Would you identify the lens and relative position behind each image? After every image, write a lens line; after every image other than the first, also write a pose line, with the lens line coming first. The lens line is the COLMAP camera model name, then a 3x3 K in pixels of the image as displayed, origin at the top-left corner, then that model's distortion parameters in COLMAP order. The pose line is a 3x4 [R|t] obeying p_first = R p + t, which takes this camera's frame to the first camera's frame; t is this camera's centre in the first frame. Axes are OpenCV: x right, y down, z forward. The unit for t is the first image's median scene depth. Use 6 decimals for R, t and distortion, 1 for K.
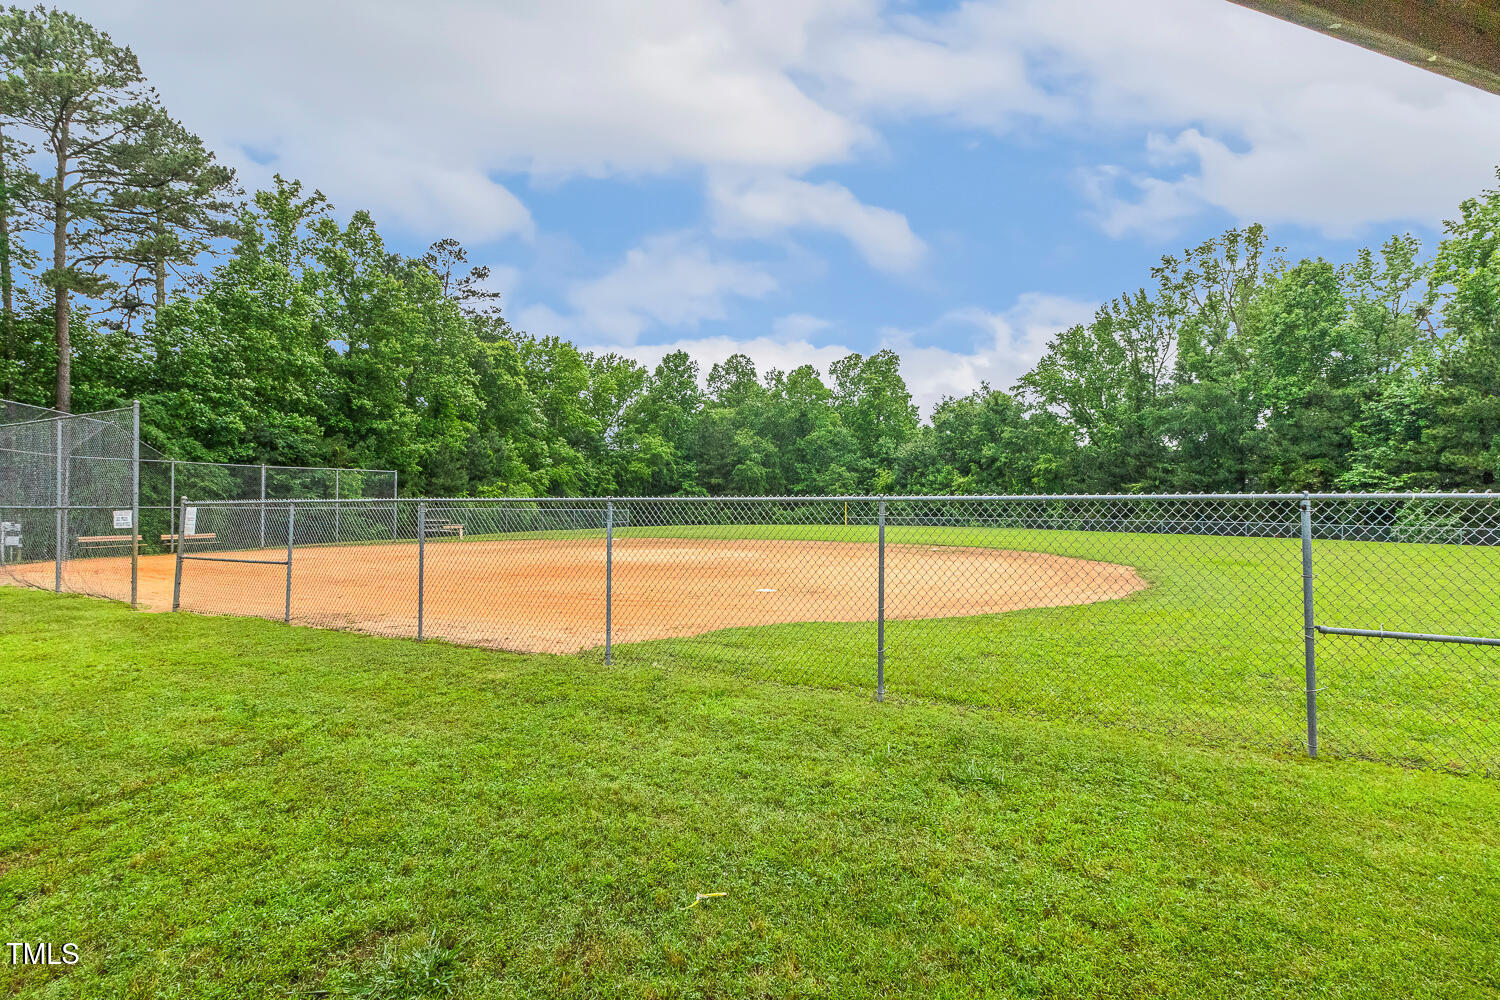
lens RADIAL K [[662.6, 0, 757.4], [0, 662.6, 489.5], [0, 0, 1]] dist [0.000317, -0.001157]
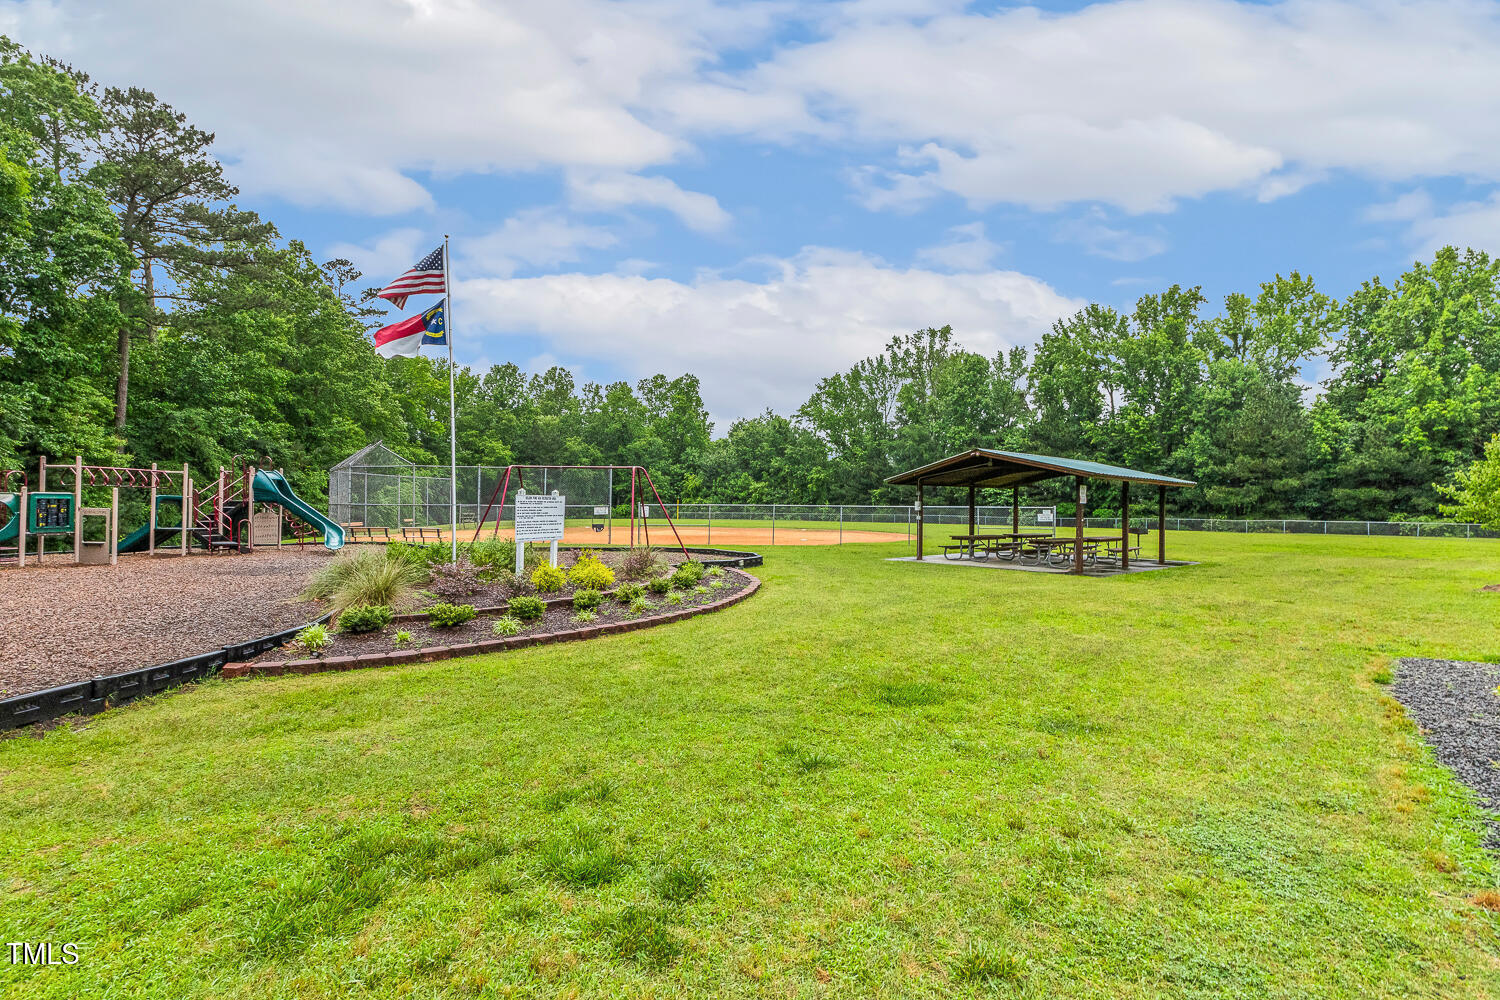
lens RADIAL K [[662.6, 0, 753.7], [0, 662.6, 499.5], [0, 0, 1]] dist [0.000317, -0.001157]
pose [[0.928259, 0.007209, 0.371865, -0.186151], [-0.014409, 0.999759, 0.016587, -0.006065], [-0.371656, -0.020755, 0.928139, -0.220653]]
